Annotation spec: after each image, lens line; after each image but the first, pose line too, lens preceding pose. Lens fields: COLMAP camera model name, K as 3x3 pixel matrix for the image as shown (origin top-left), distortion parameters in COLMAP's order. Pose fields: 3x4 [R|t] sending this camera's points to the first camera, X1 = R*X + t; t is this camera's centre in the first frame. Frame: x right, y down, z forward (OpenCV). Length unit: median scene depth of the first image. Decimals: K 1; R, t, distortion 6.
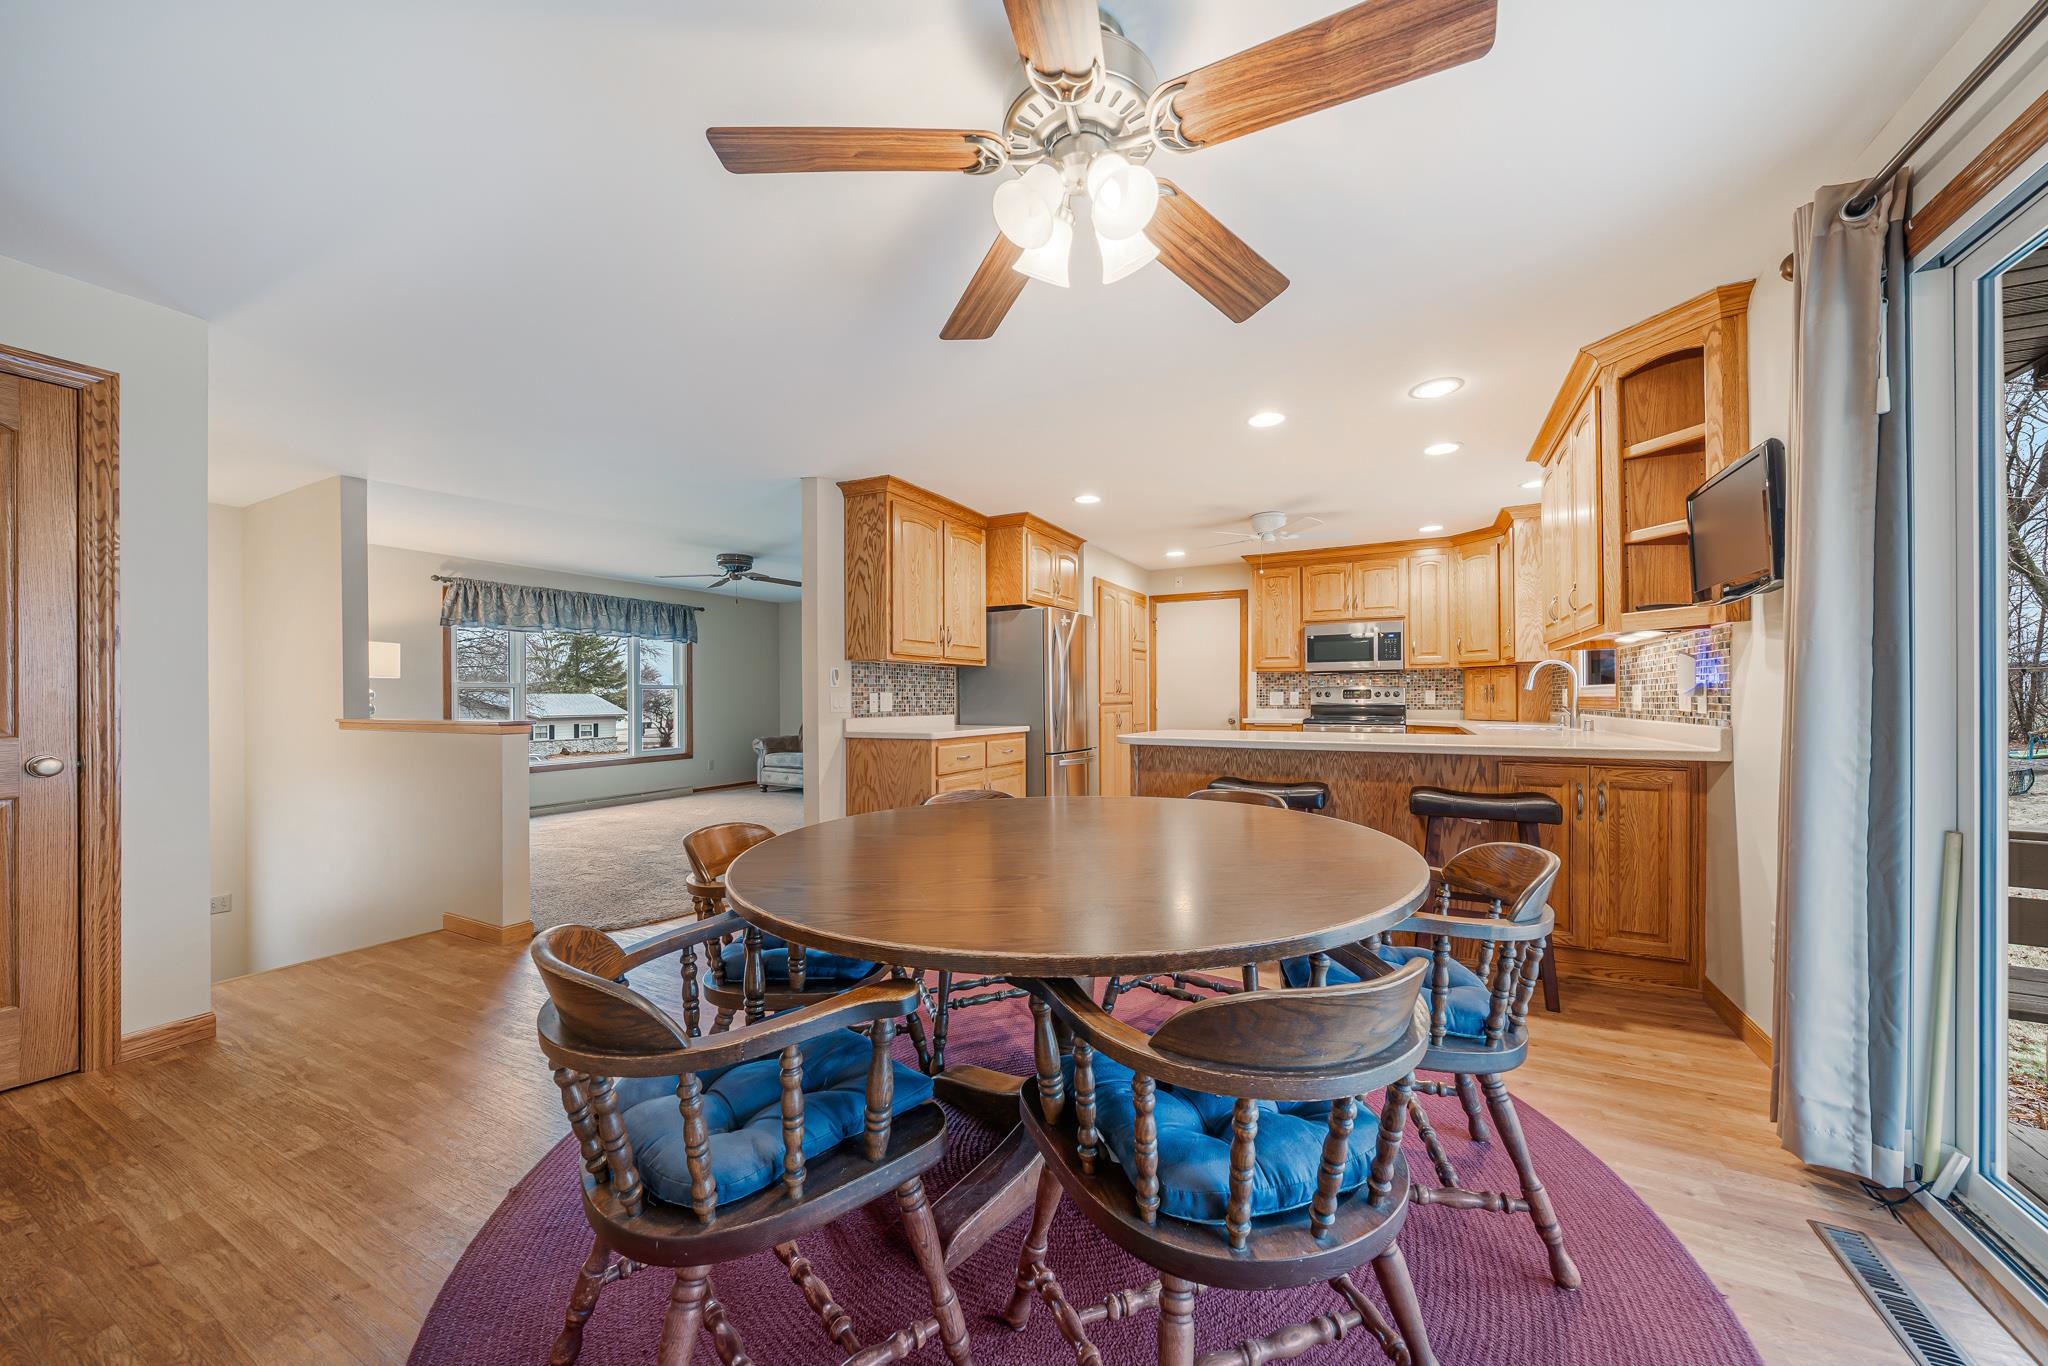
lens RADIAL K [[714.8, 0, 1028.5], [0, 714.8, 691.9], [0, 0, 1]] dist [-0.001564, -0.000388]
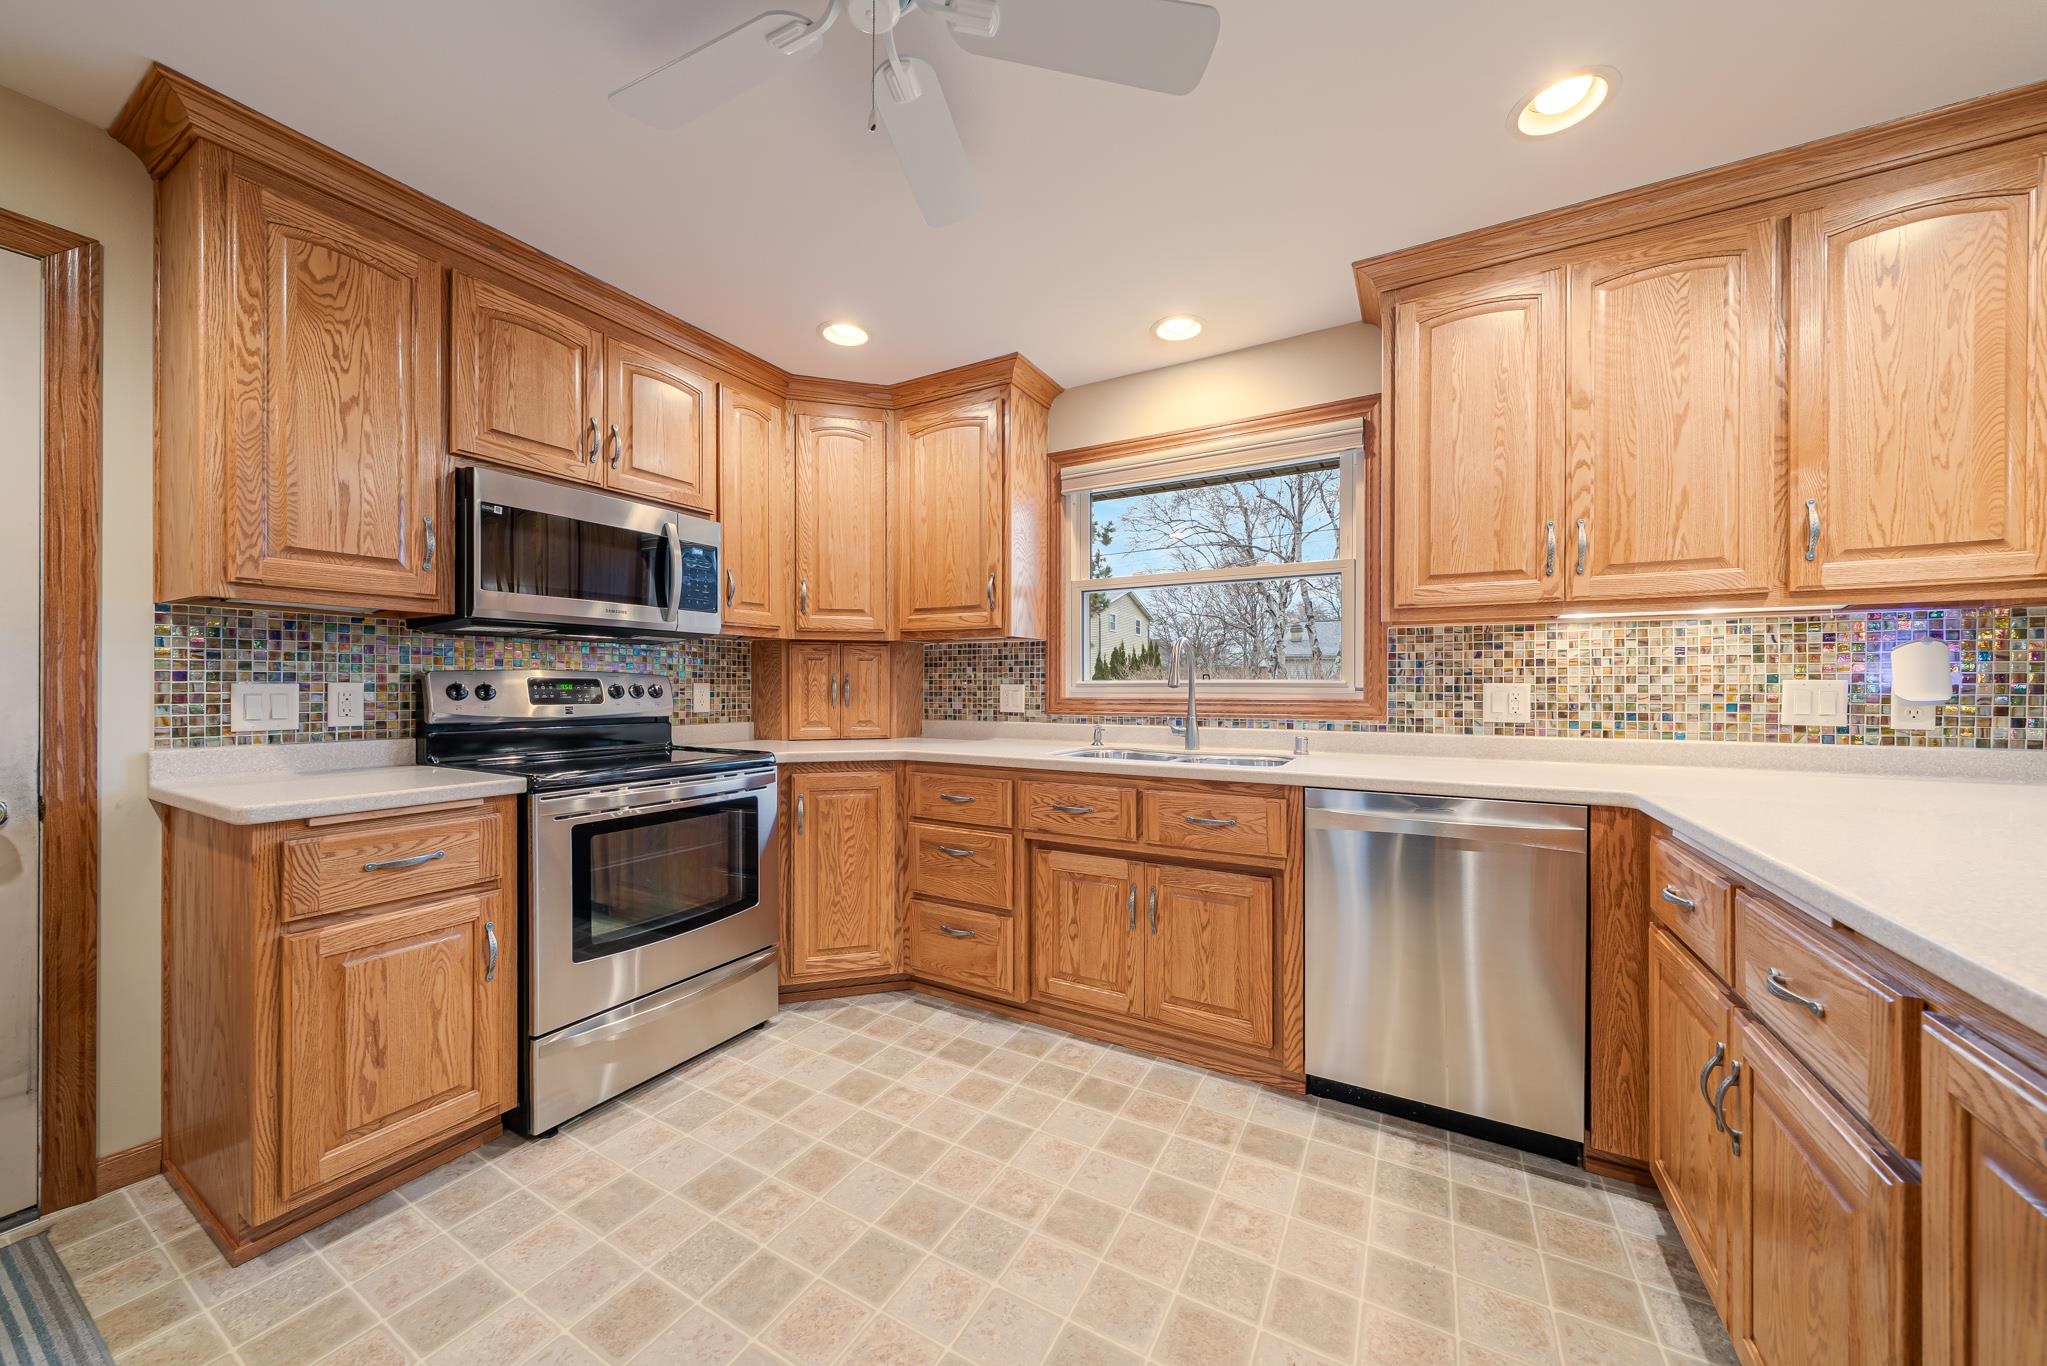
lens RADIAL K [[714.4, 0, 1025.7], [0, 714.4, 687.9], [0, 0, 1]] dist [-0.001564, -0.000388]
pose [[0.034028, 0.001123, 0.999420, 0.086388], [-0.008892, 0.999960, -0.000821, -0.000534], [-0.999381, -0.008858, 0.034036, 0.706450]]
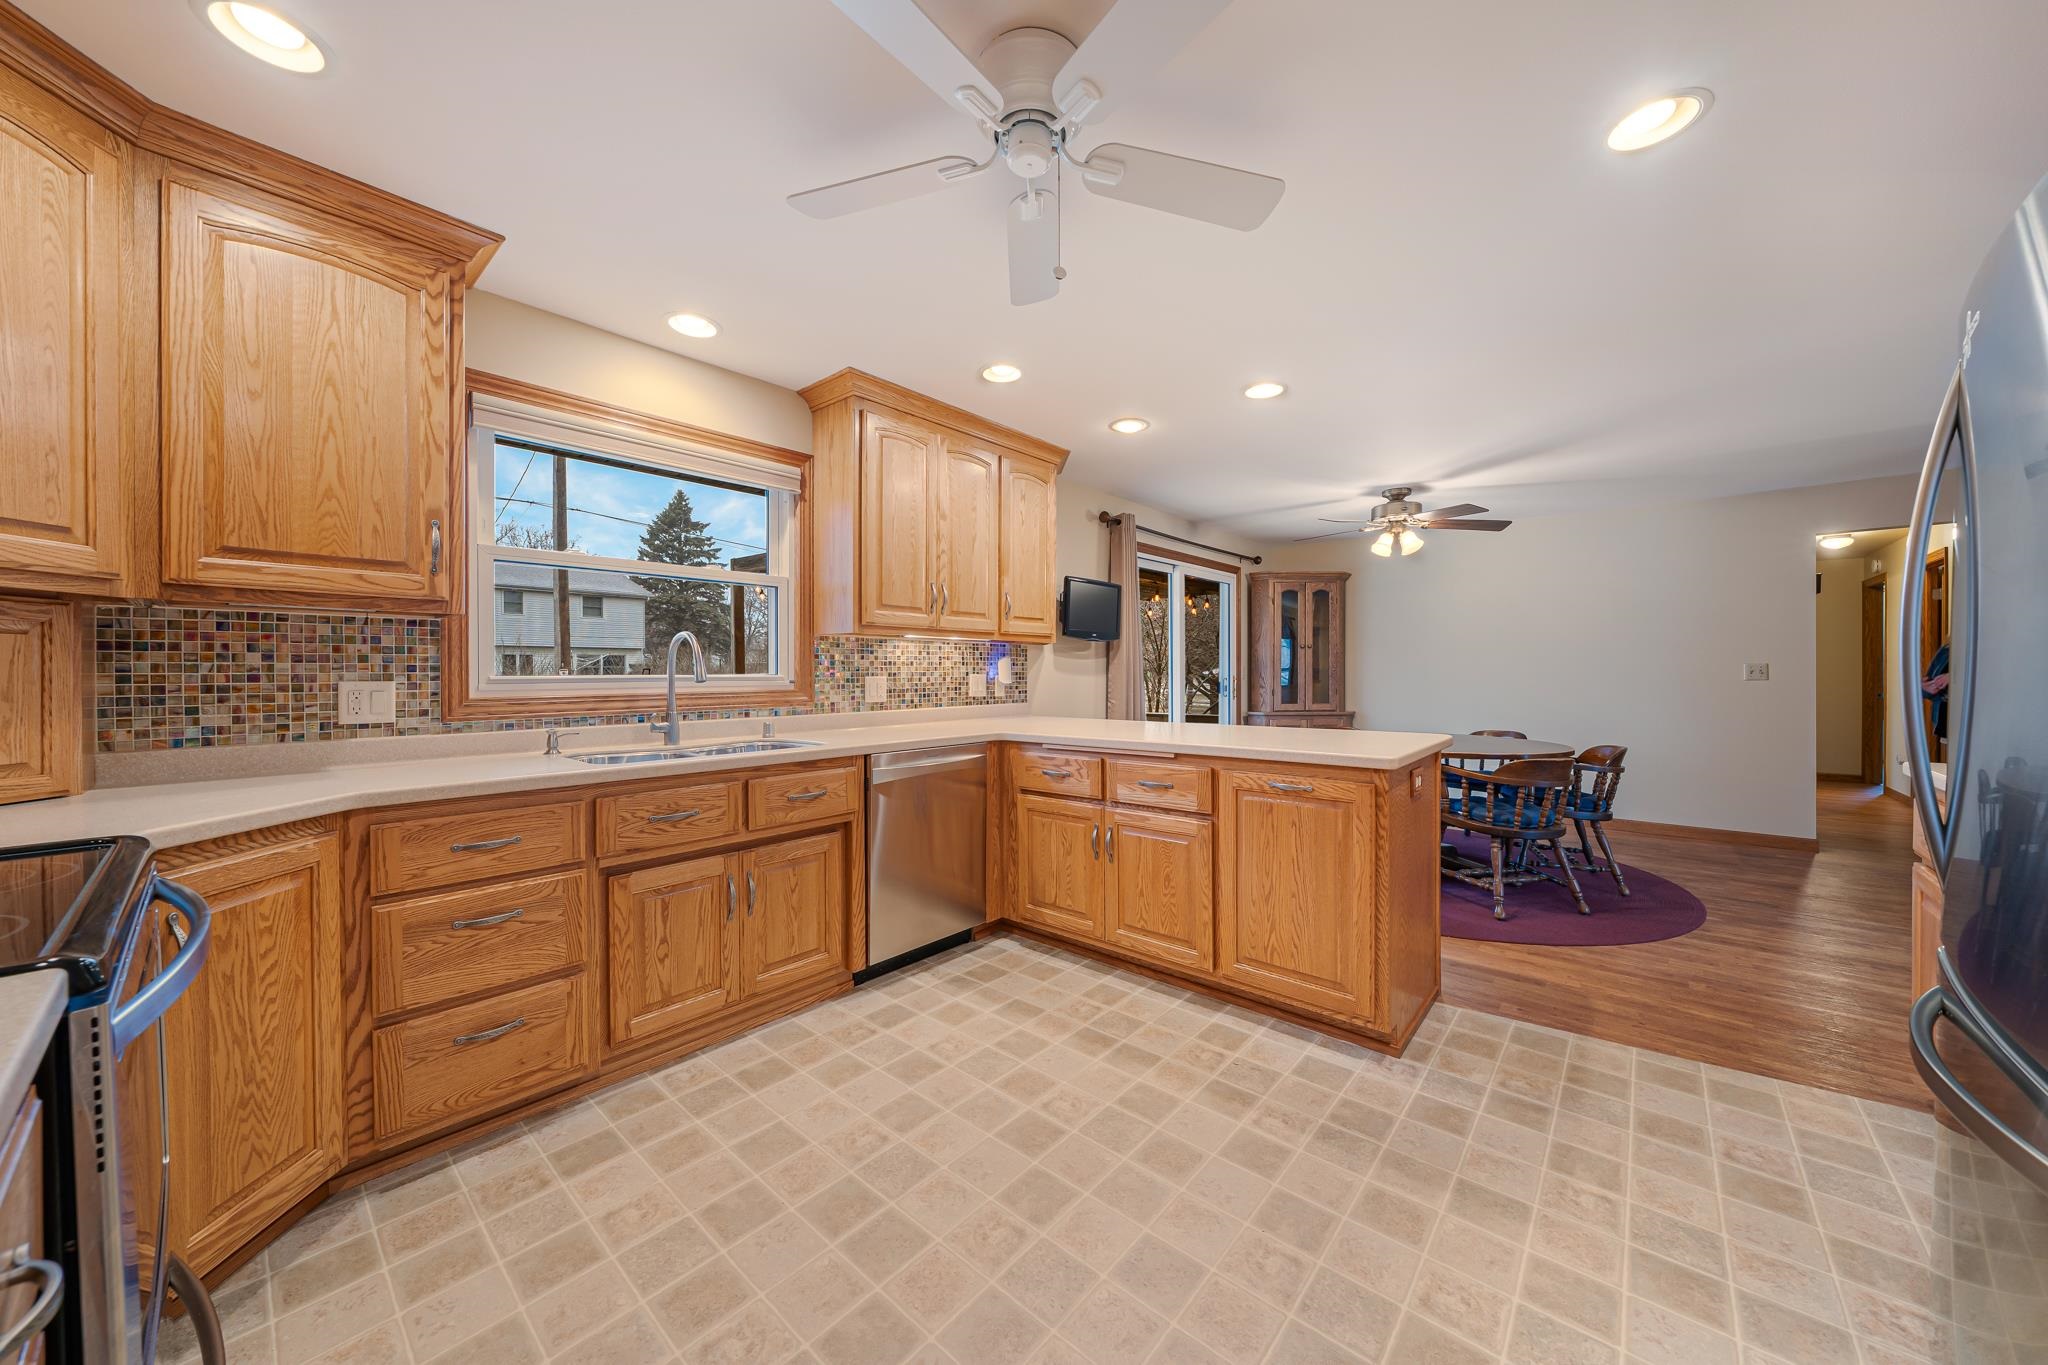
lens RADIAL K [[714.8, 0, 1023.1], [0, 714.8, 681.7], [0, 0, 1]] dist [-0.001564, -0.000388]
pose [[-0.971306, 0.005855, 0.237761, 0.203432], [0.006592, 0.999976, 0.002302, -0.001844], [-0.237742, 0.003803, -0.971321, 0.961394]]
